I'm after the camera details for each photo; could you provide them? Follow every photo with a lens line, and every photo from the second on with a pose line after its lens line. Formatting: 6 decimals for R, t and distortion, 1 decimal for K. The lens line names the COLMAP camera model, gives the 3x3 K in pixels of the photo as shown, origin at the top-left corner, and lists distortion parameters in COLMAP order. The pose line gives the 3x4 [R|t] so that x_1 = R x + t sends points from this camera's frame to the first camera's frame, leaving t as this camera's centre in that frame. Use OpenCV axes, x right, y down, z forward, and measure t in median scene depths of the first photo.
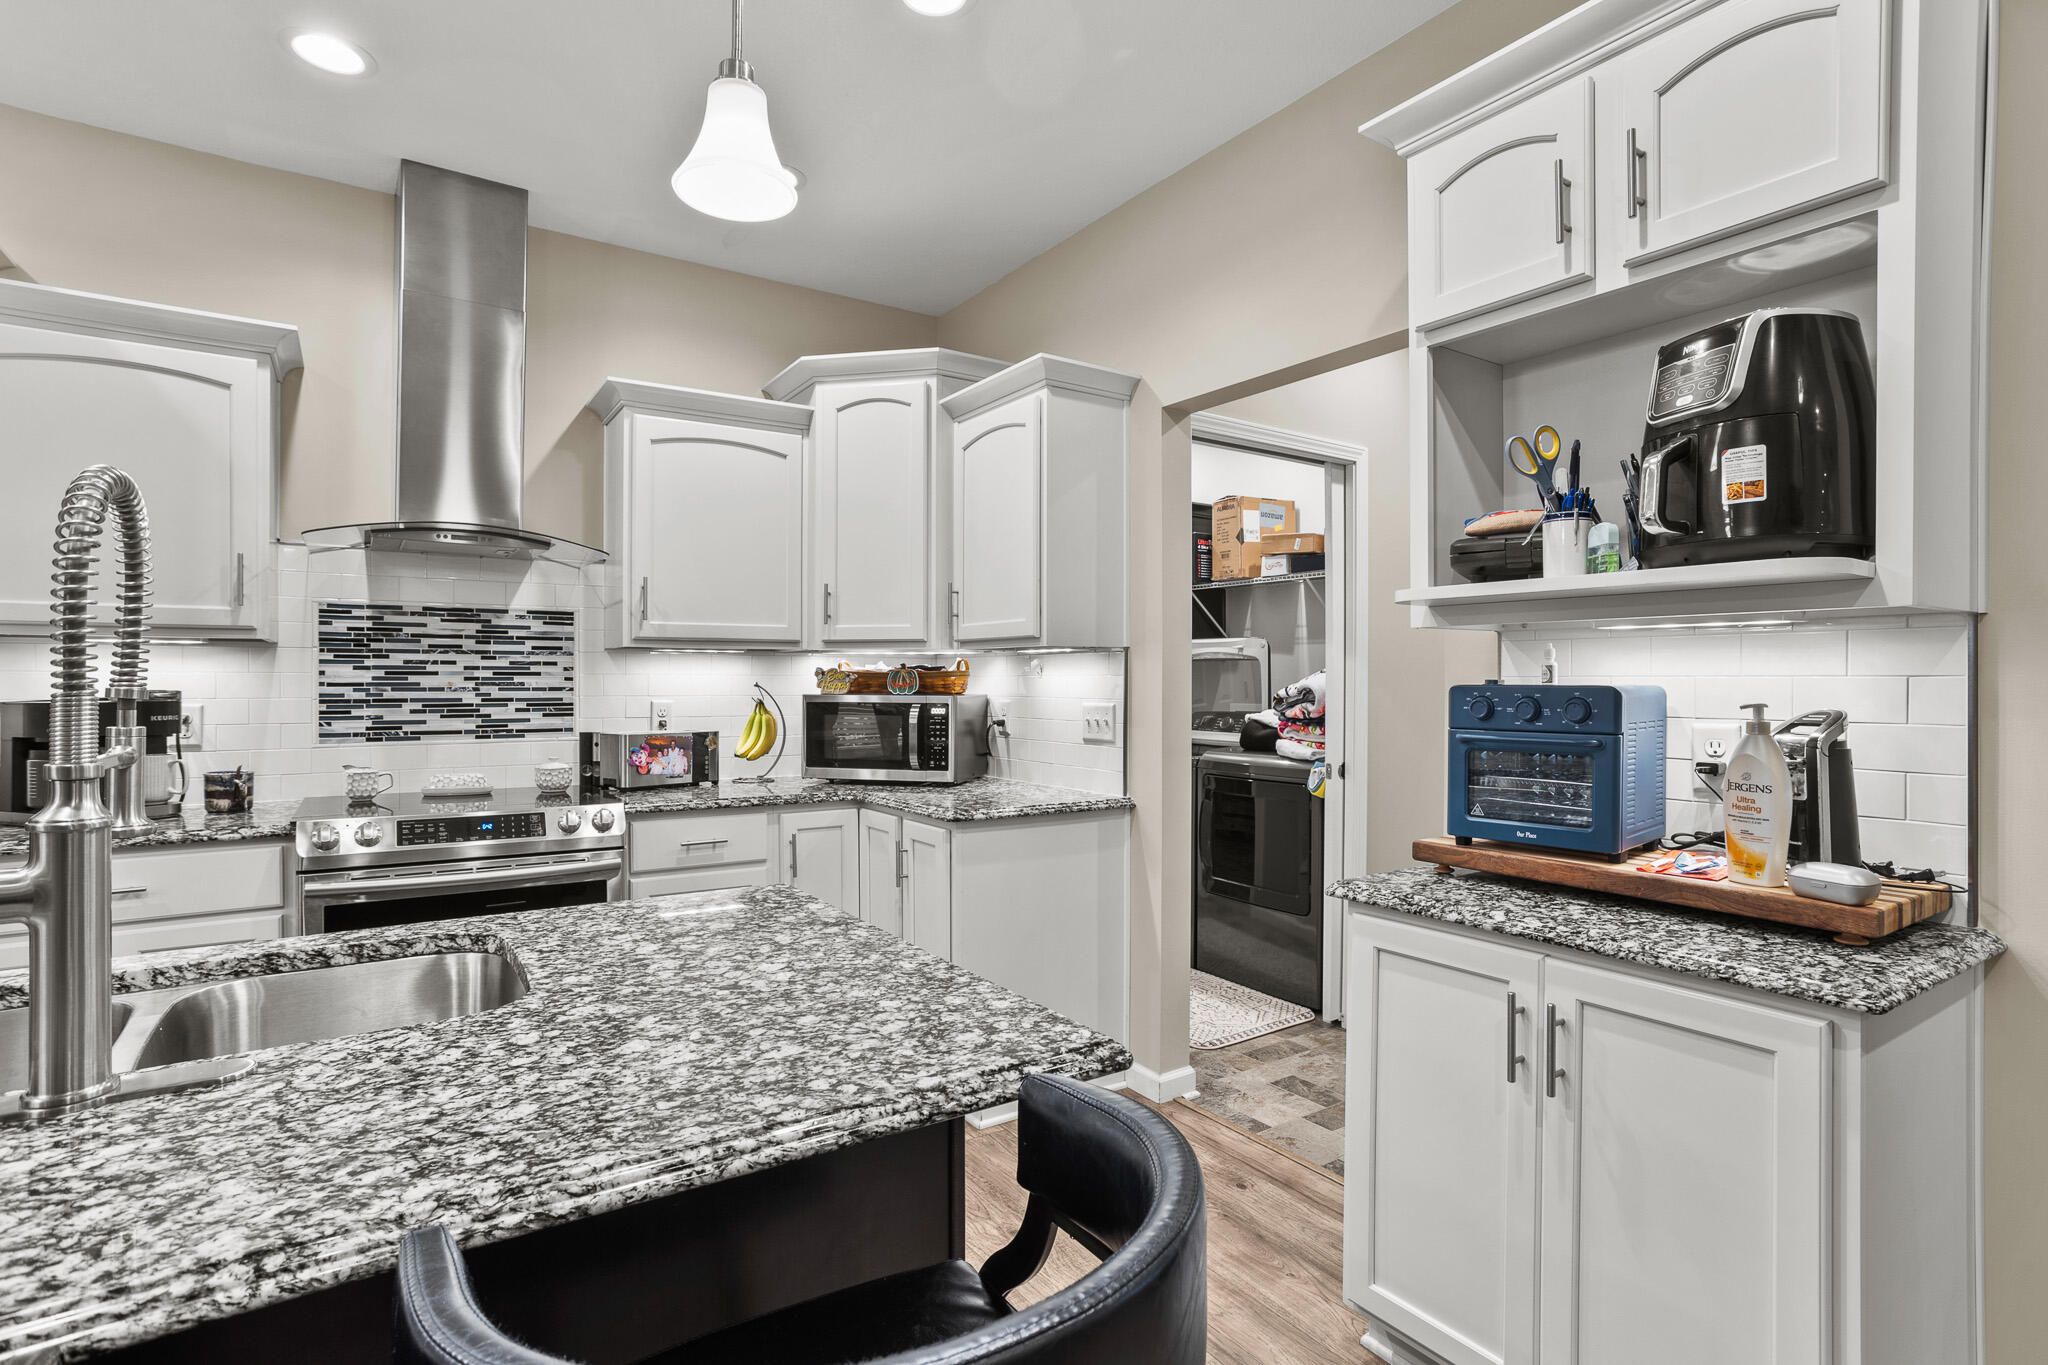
lens RADIAL K [[1000.0, 0, 1021.9], [0, 1000.0, 684.3], [0, 0, 1]] dist [-0.055359, 0.036388]
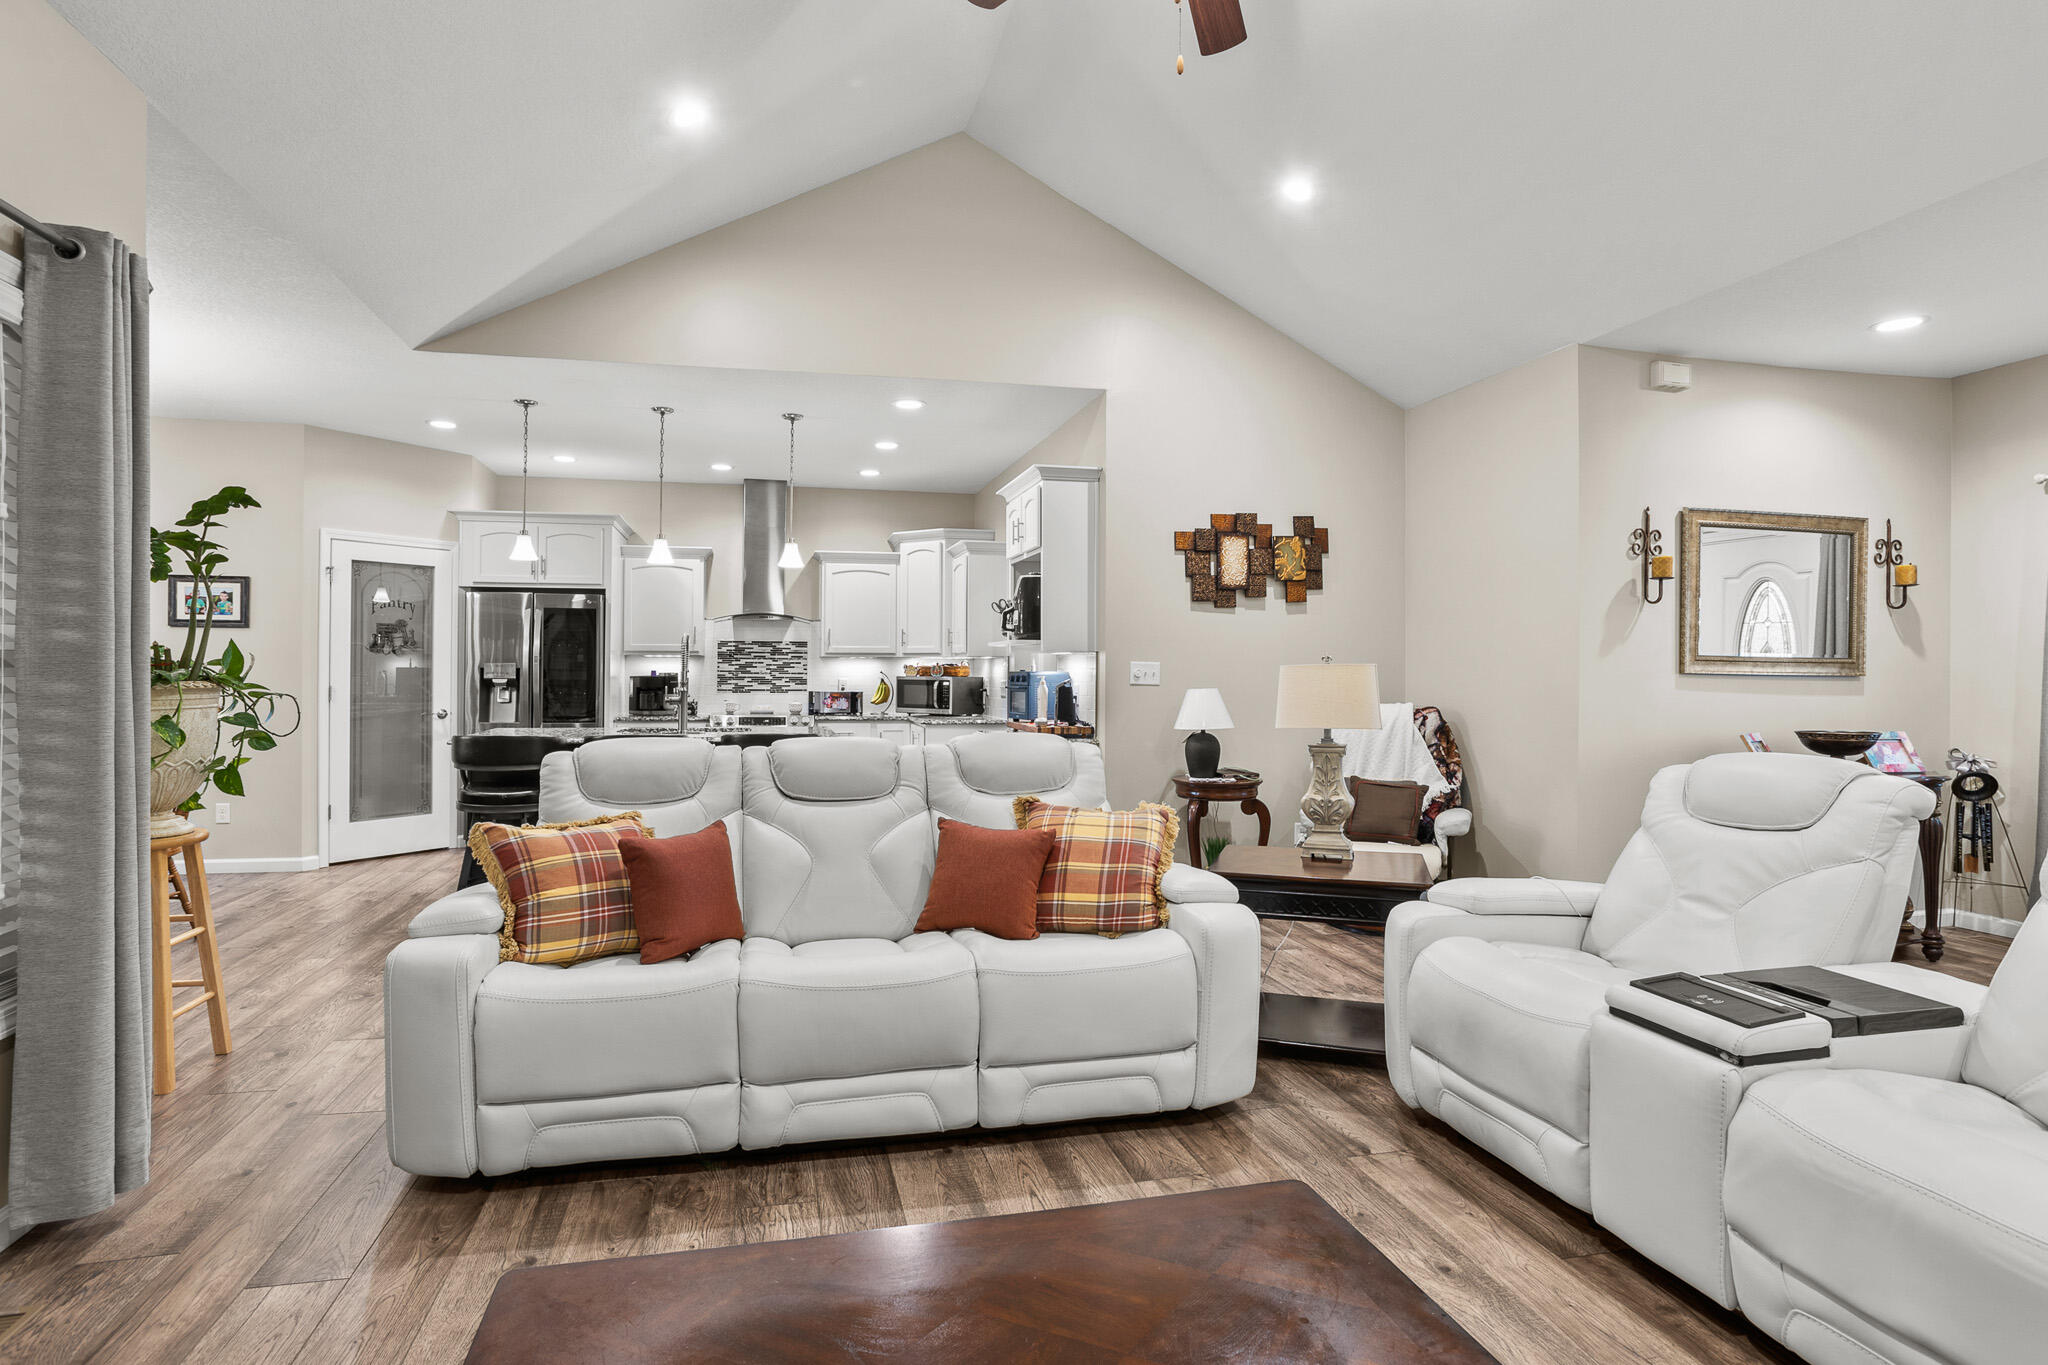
lens RADIAL K [[1026.0, 0, 1008.7], [0, 1026.0, 673.0], [0, 0, 1]] dist [-0.065568, 0.044943]
pose [[0.938711, 0.003154, -0.344692, 0.953763], [-0.004706, 0.999982, -0.003668, 0.011607], [0.344674, 0.005065, 0.938709, -1.292005]]
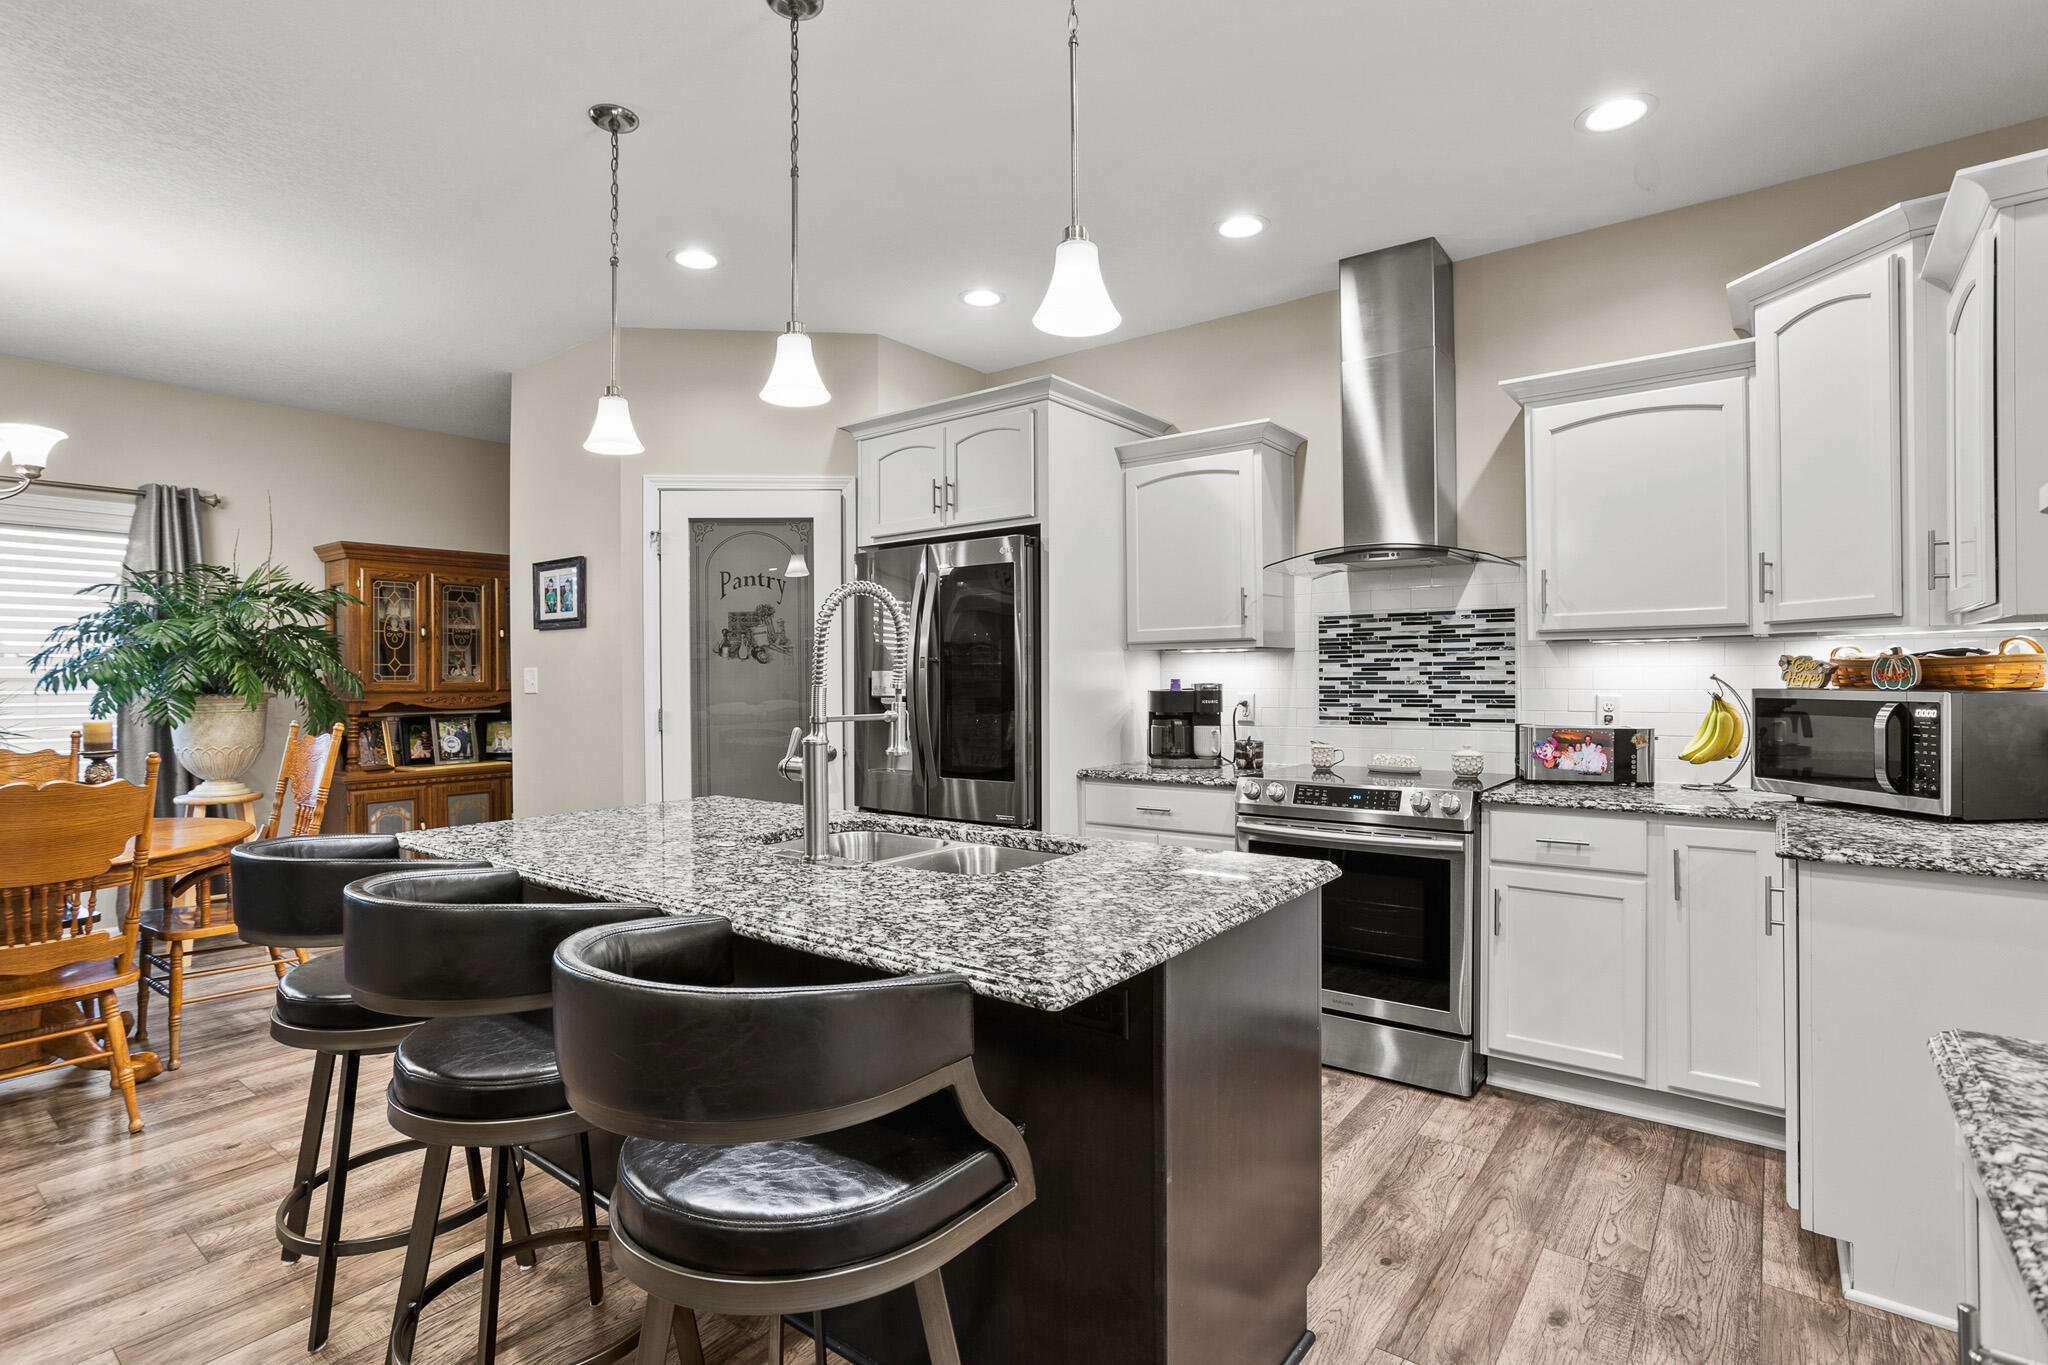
lens RADIAL K [[991.5, 0, 1029.7], [0, 991.5, 678.7], [0, 0, 1]] dist [-0.055449, 0.032200]
pose [[0.331142, -0.002659, -0.943577, 0.381871], [0.005815, 0.999983, -0.000777, -0.001202], [0.943563, -0.005230, 0.331151, 0.189188]]
